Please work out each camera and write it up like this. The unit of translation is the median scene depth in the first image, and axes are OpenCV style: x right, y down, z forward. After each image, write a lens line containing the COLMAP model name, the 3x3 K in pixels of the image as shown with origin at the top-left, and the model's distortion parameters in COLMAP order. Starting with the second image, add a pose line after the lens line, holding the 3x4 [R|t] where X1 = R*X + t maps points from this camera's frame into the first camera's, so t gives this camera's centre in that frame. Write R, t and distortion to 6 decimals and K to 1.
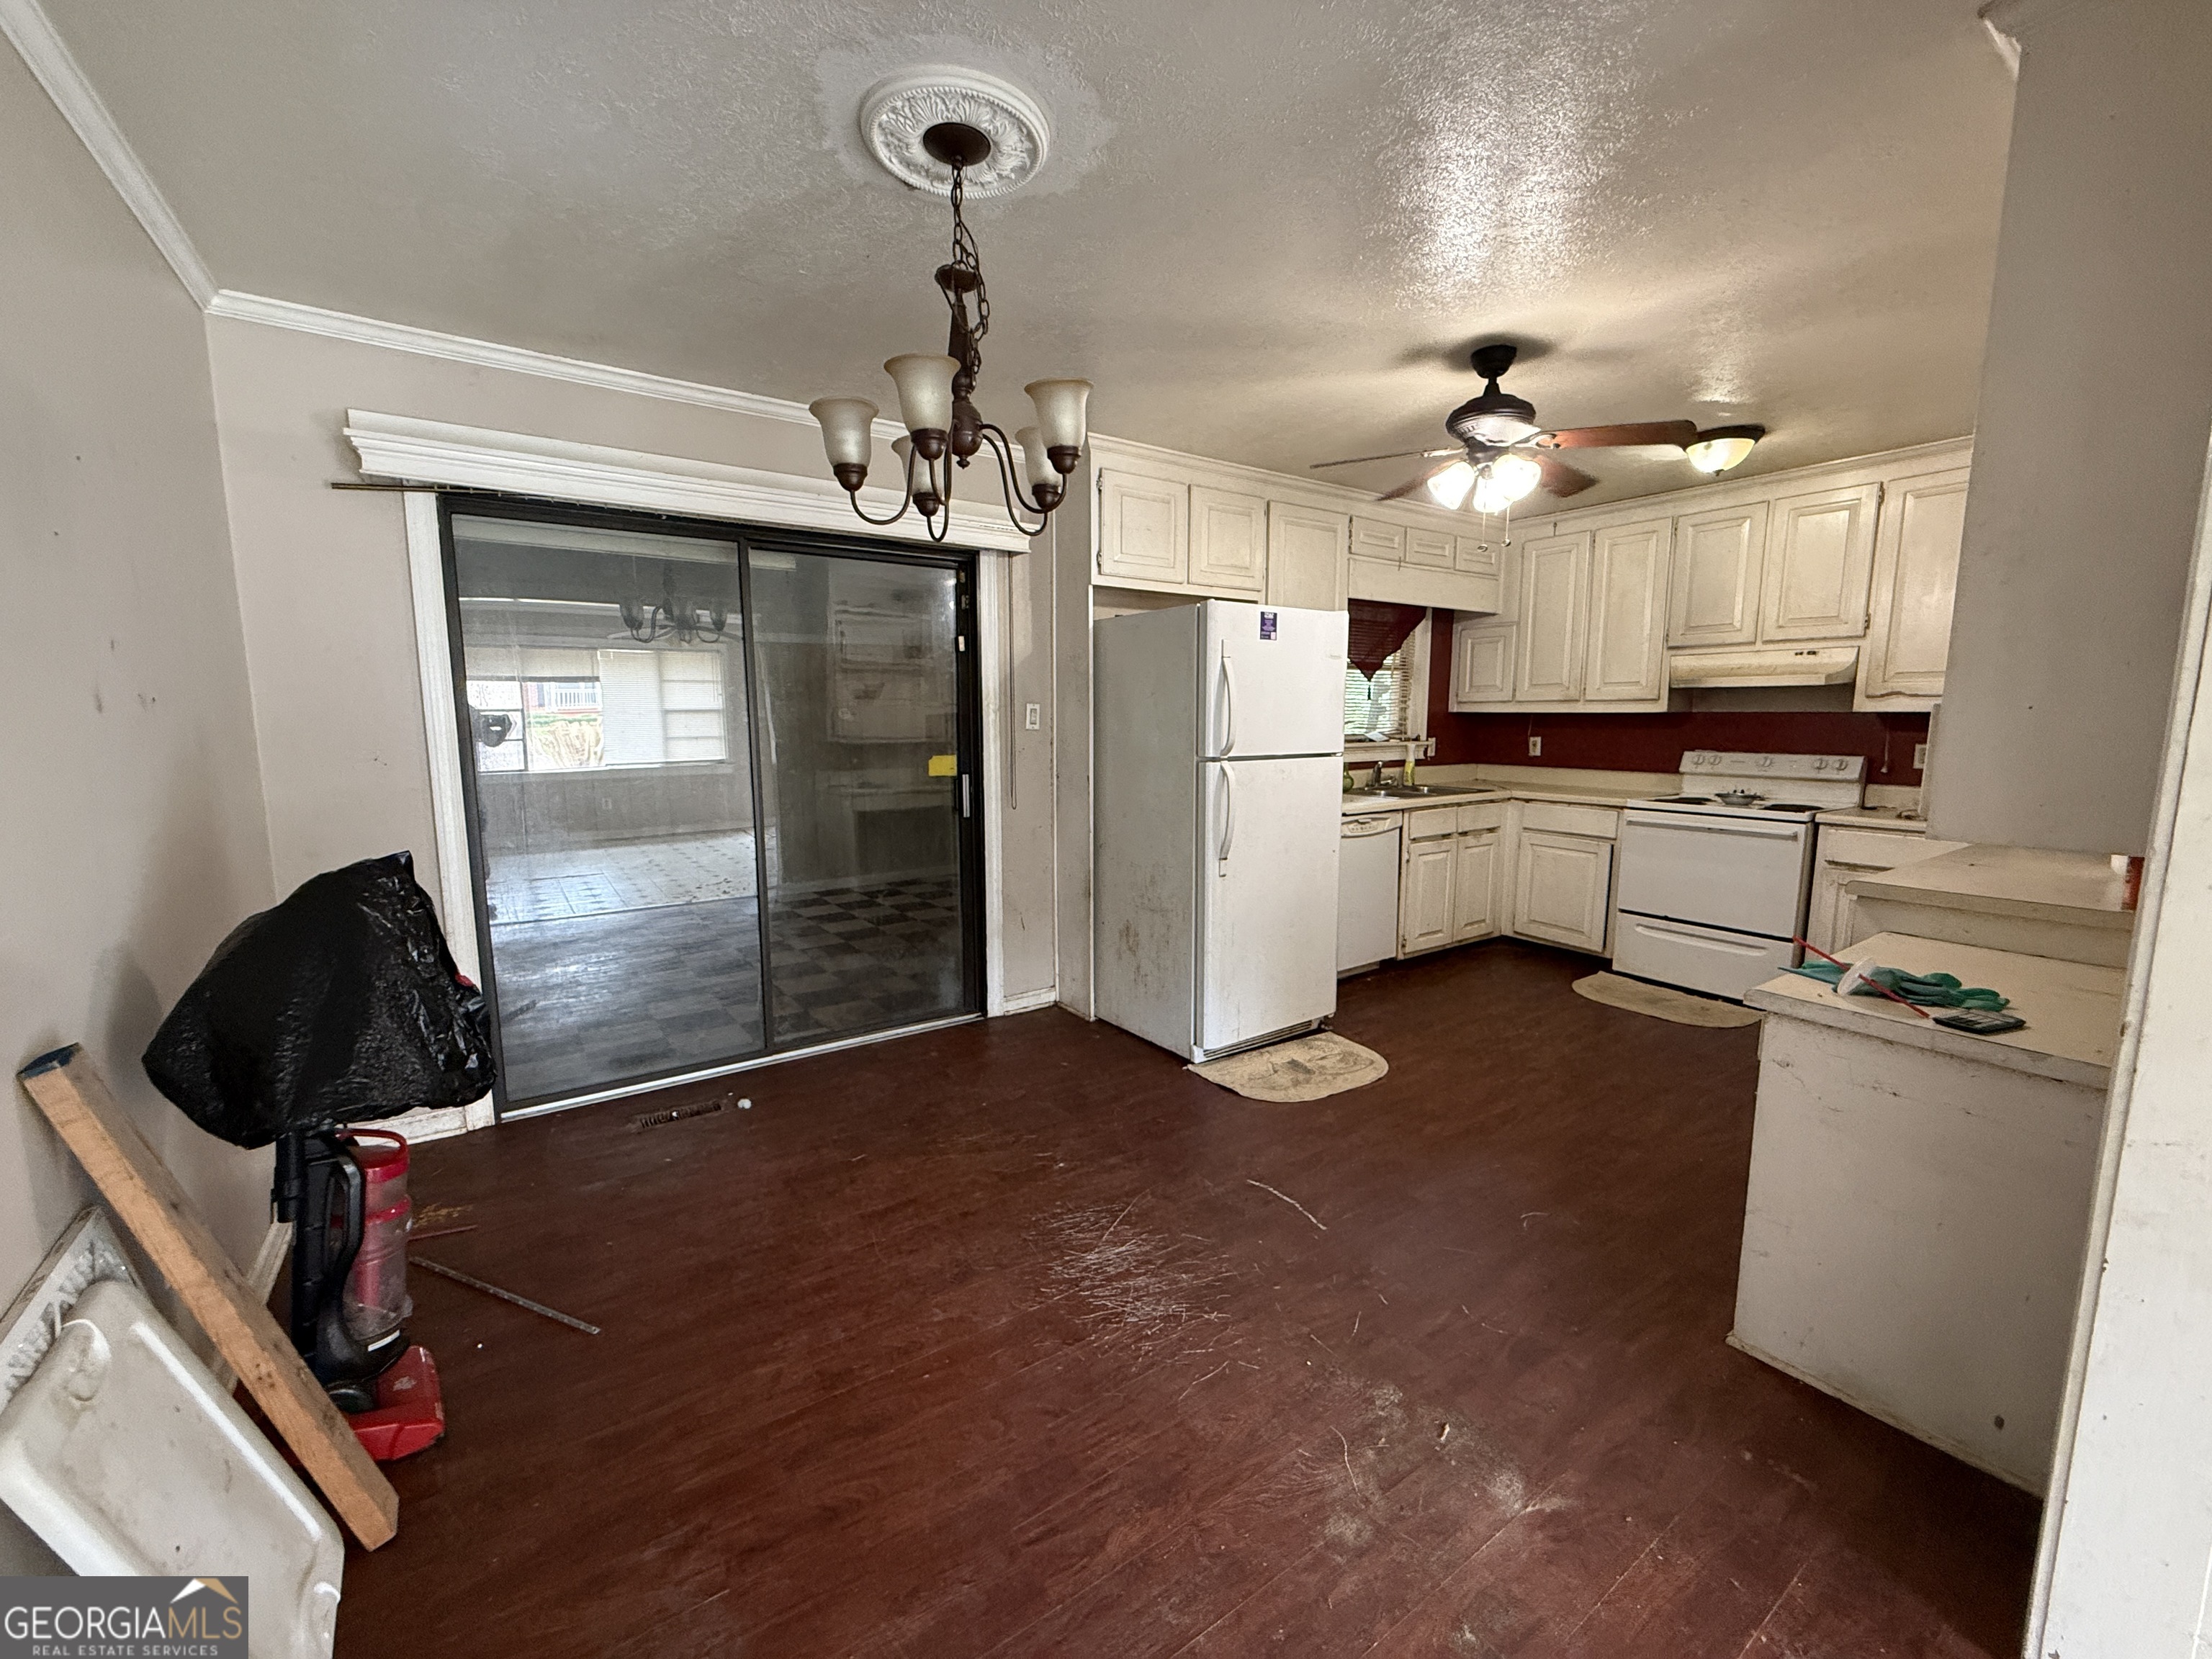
lens RADIAL K [[881.6, 0, 1102.9], [0, 881.6, 832.1], [0, 0, 1]] dist [-0.001331, 0.000185]
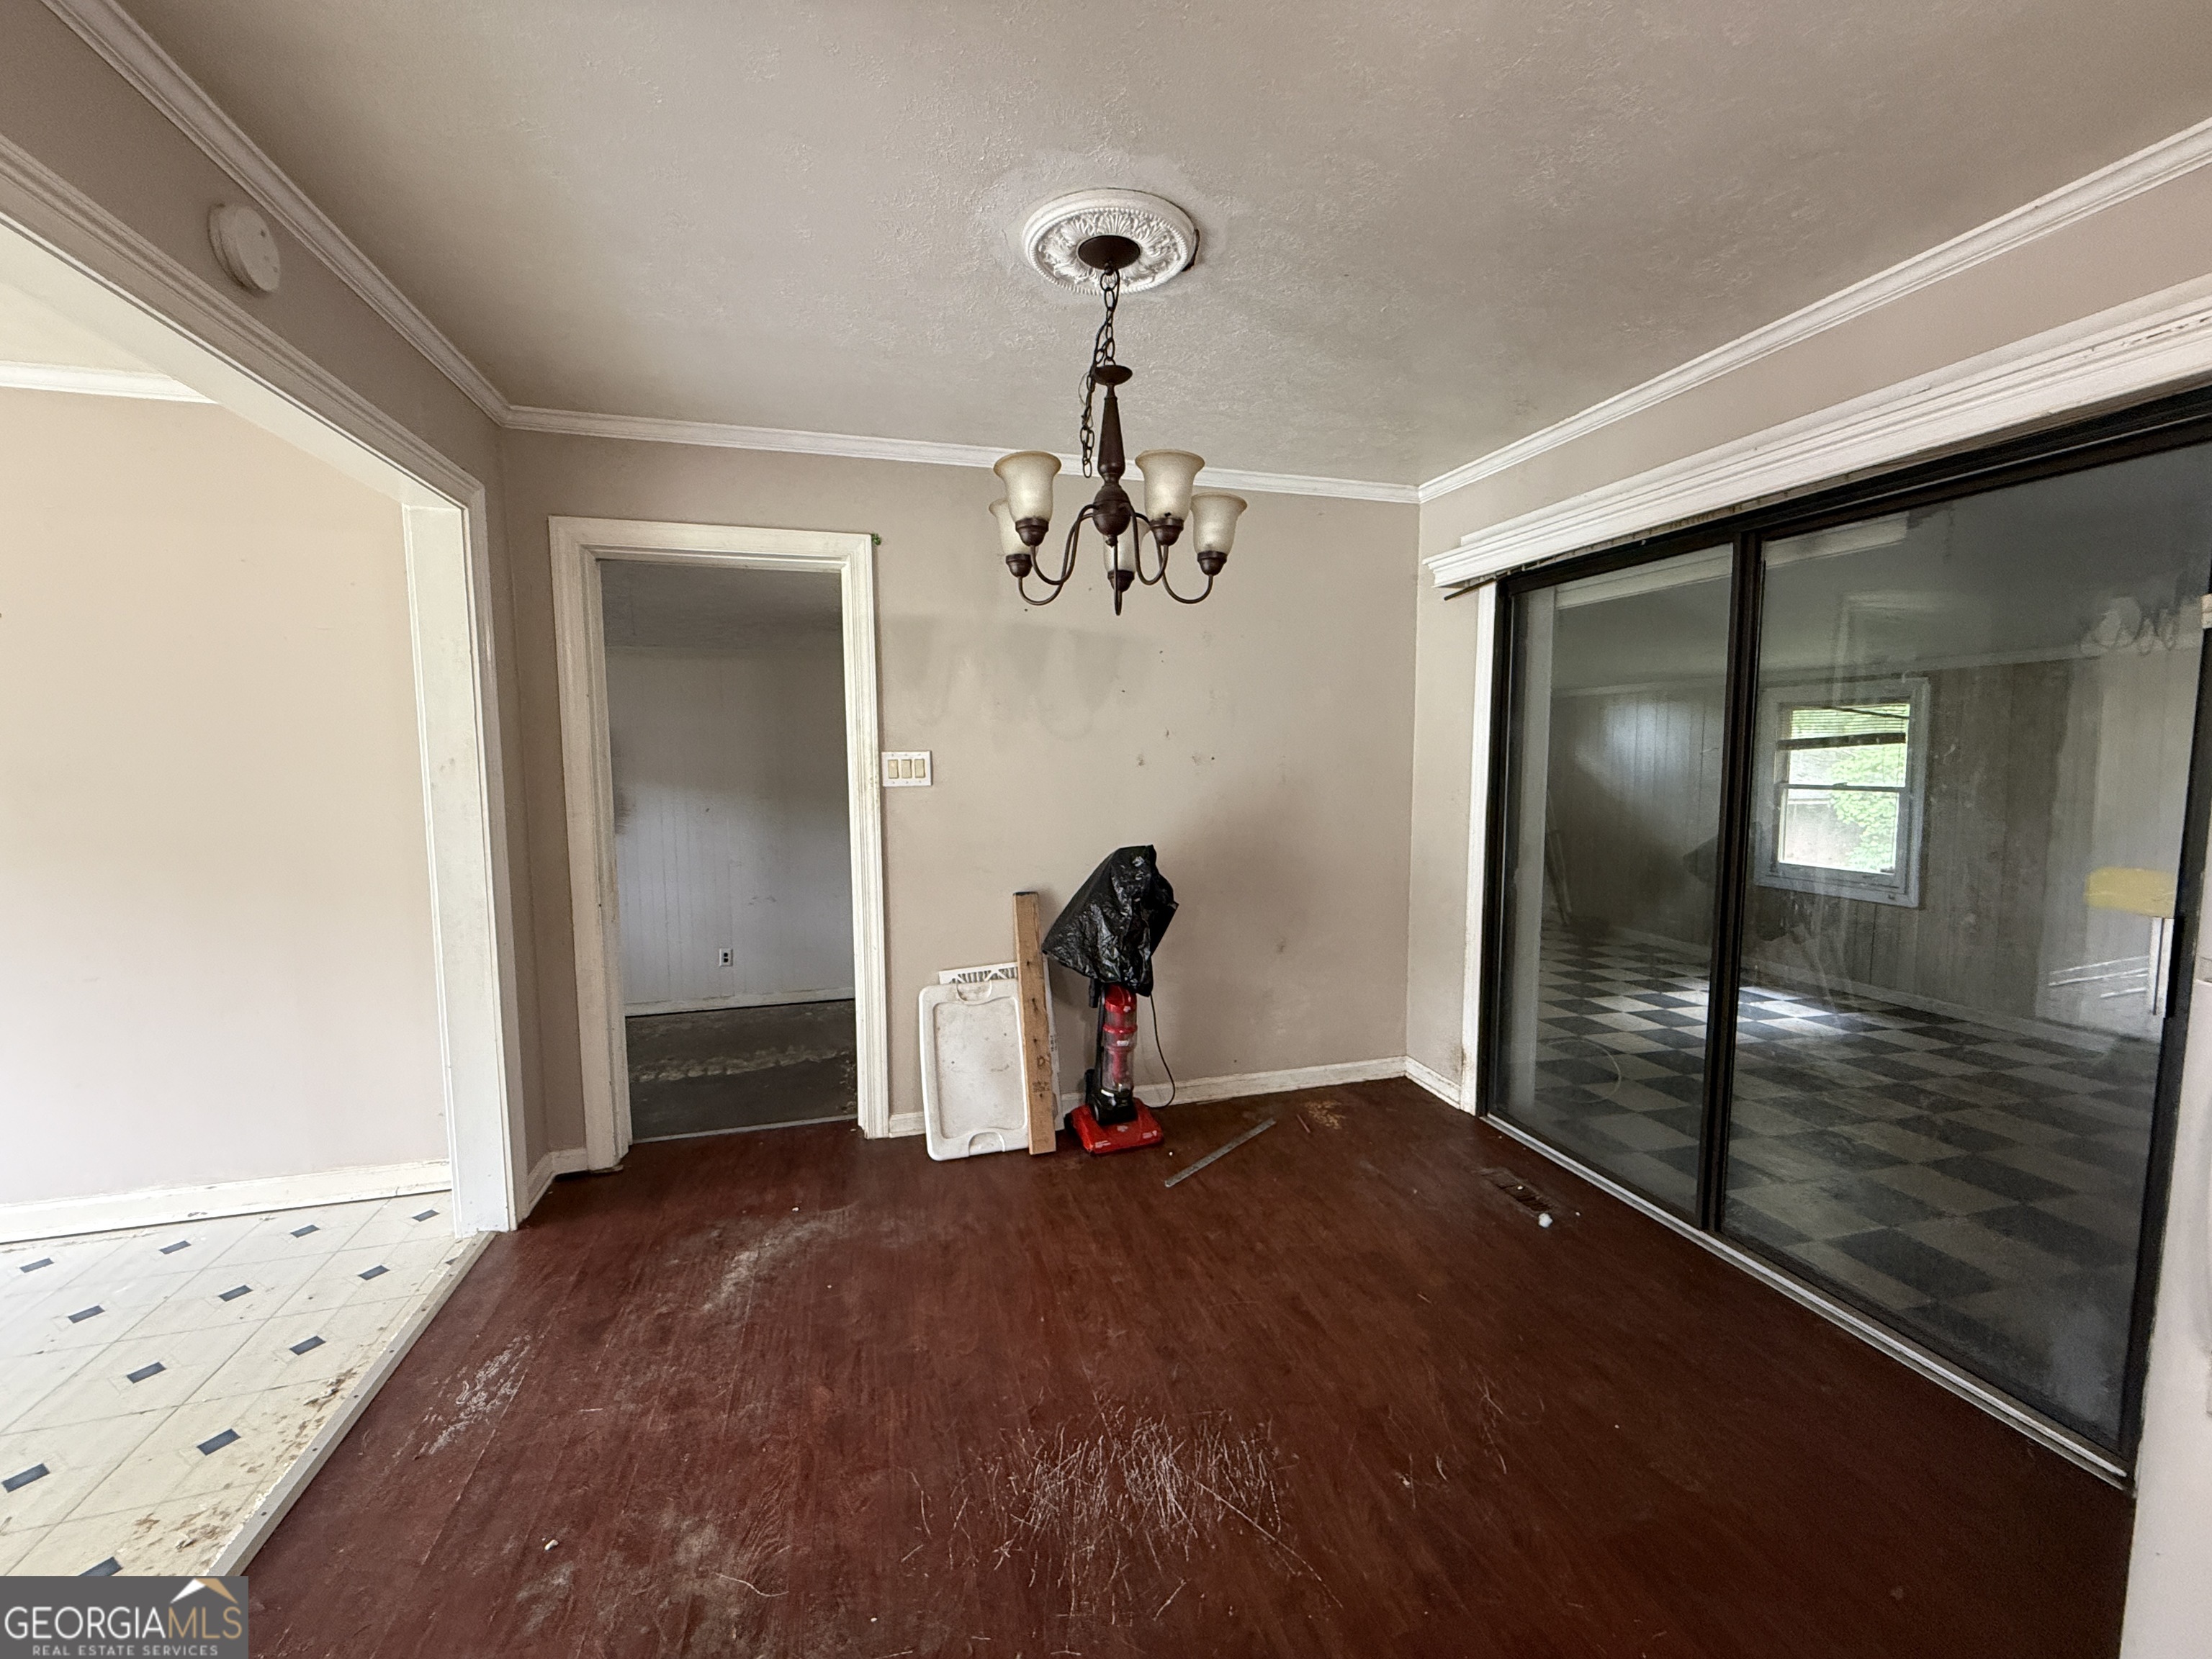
lens RADIAL K [[881.6, 0, 1102.9], [0, 881.6, 832.1], [0, 0, 1]] dist [-0.001331, 0.000185]
pose [[-0.319539, 0.087084, -0.943563, 0.394771], [-0.120058, 0.984023, 0.131476, -0.097057], [0.939937, 0.155294, -0.303979, 0.618096]]
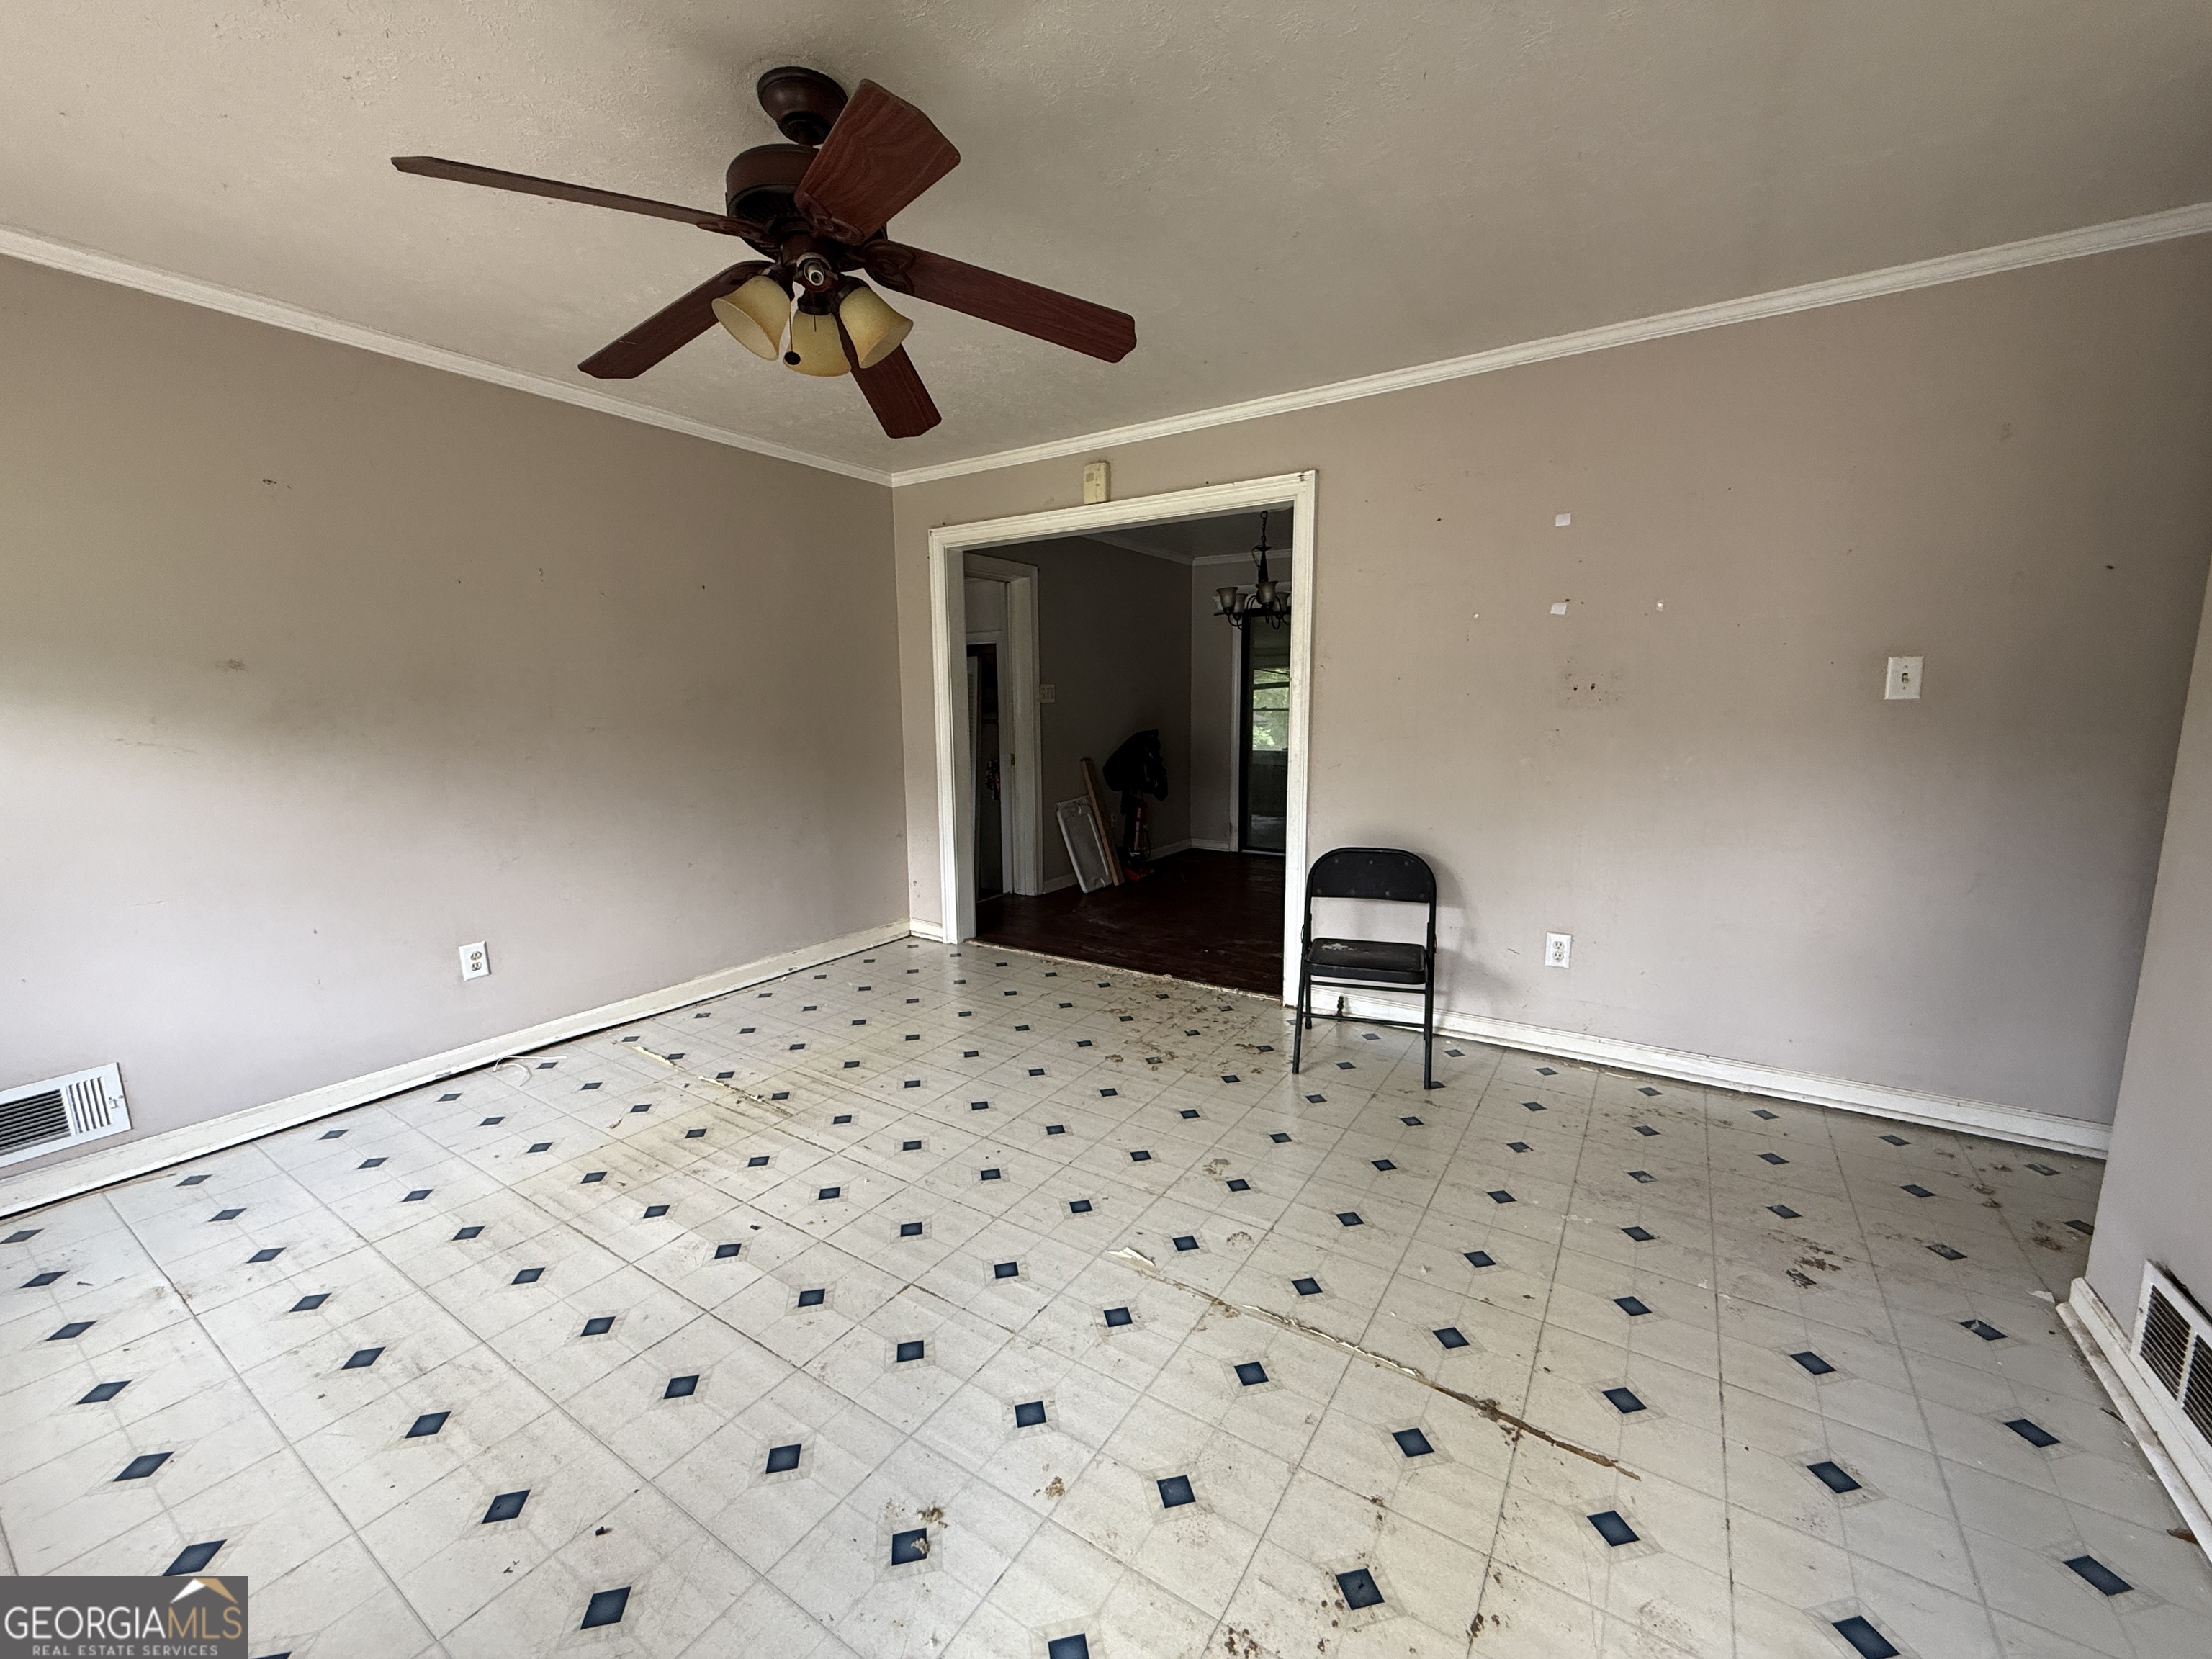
lens RADIAL K [[881.6, 0, 1102.9], [0, 881.6, 832.1], [0, 0, 1]] dist [-0.001331, 0.000185]
pose [[0.382699, 0.133861, -0.914124, 1.127666], [-0.113162, 0.988789, 0.097419, 0.048569], [0.916917, 0.066162, 0.393556, -0.289548]]
